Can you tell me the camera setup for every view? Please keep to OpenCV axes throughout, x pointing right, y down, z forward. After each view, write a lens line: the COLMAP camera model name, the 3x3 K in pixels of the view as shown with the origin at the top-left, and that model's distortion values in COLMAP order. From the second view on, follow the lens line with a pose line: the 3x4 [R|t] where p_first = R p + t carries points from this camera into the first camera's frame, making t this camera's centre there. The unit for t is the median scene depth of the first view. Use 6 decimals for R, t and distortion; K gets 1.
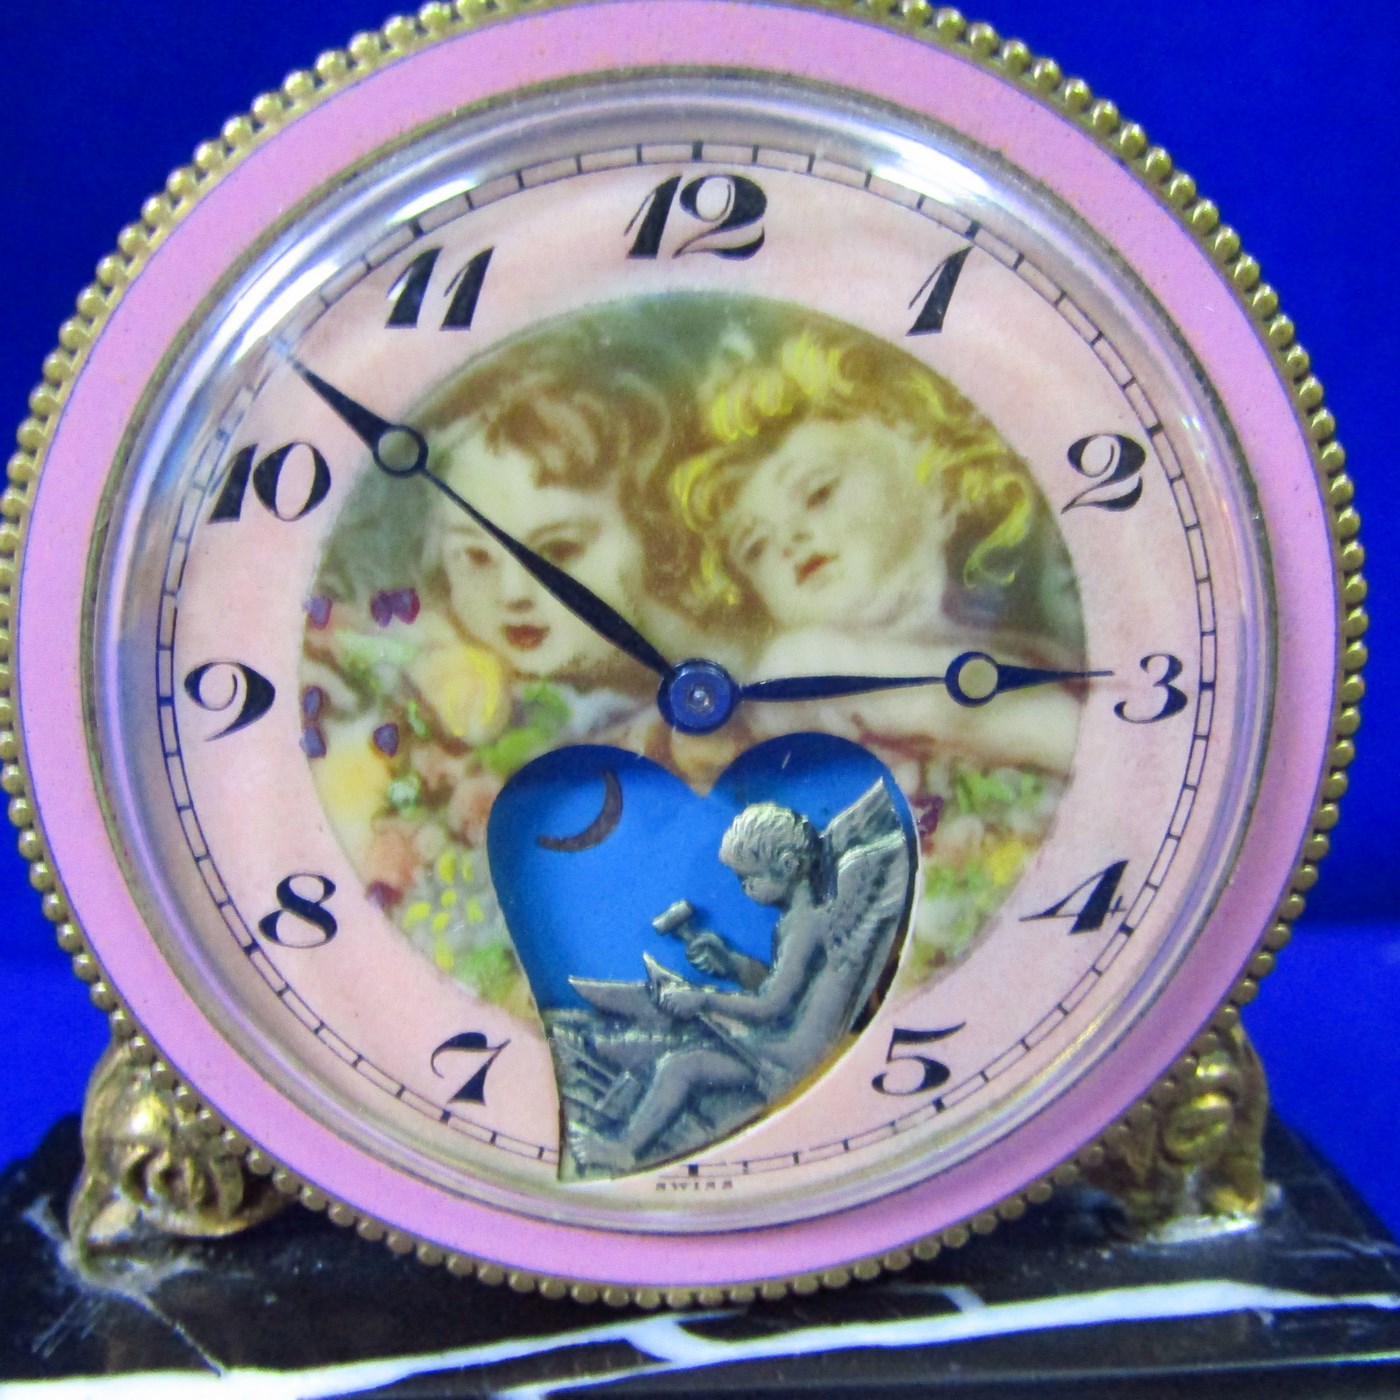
lens RADIAL K [[1994.7, 0, 709.3], [0, 1994.7, 704.4], [0, 0, 1]] dist [-0.044882, 0.000000]
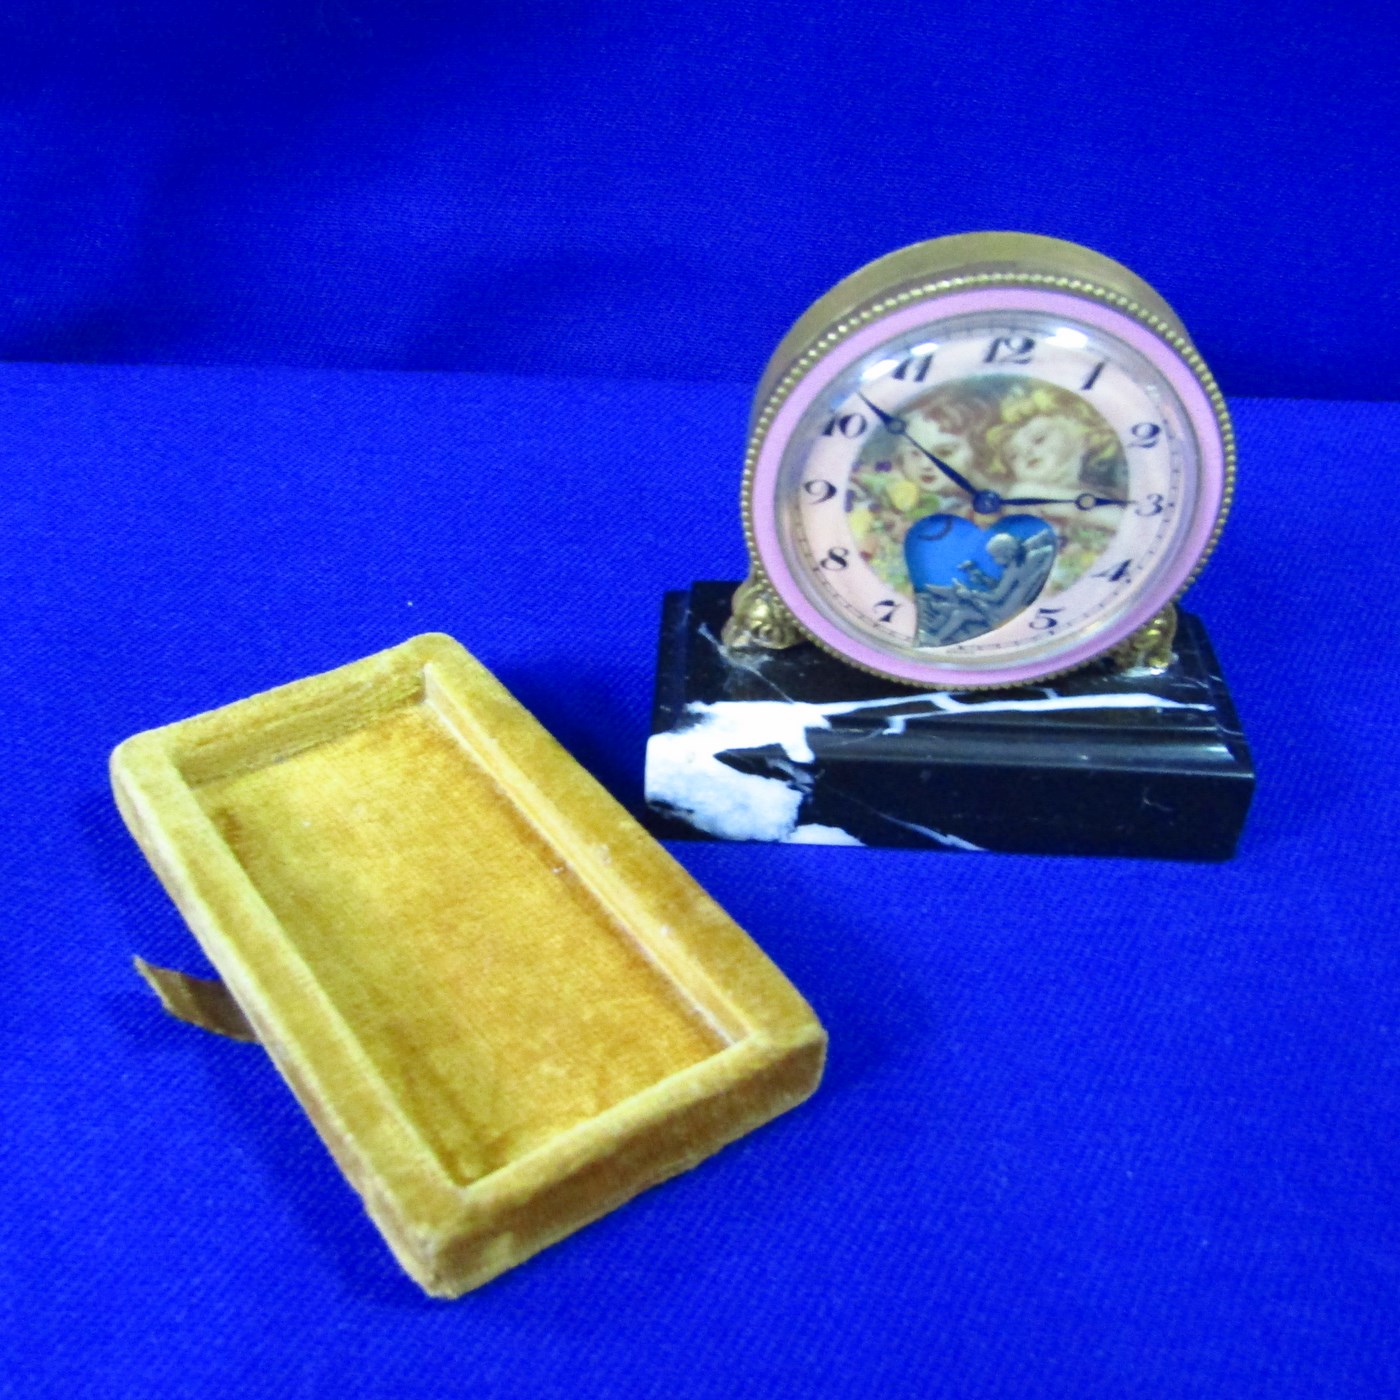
lens RADIAL K [[1591.9, 0, 654.3], [0, 1591.9, 678.4], [0, 0, 1]] dist [-0.072141, 0.000000]
pose [[0.993052, 0.078075, -0.088042, -0.246571], [-0.035547, 0.912265, 0.408055, -0.651654], [0.112176, -0.402090, 0.908702, -1.150139]]
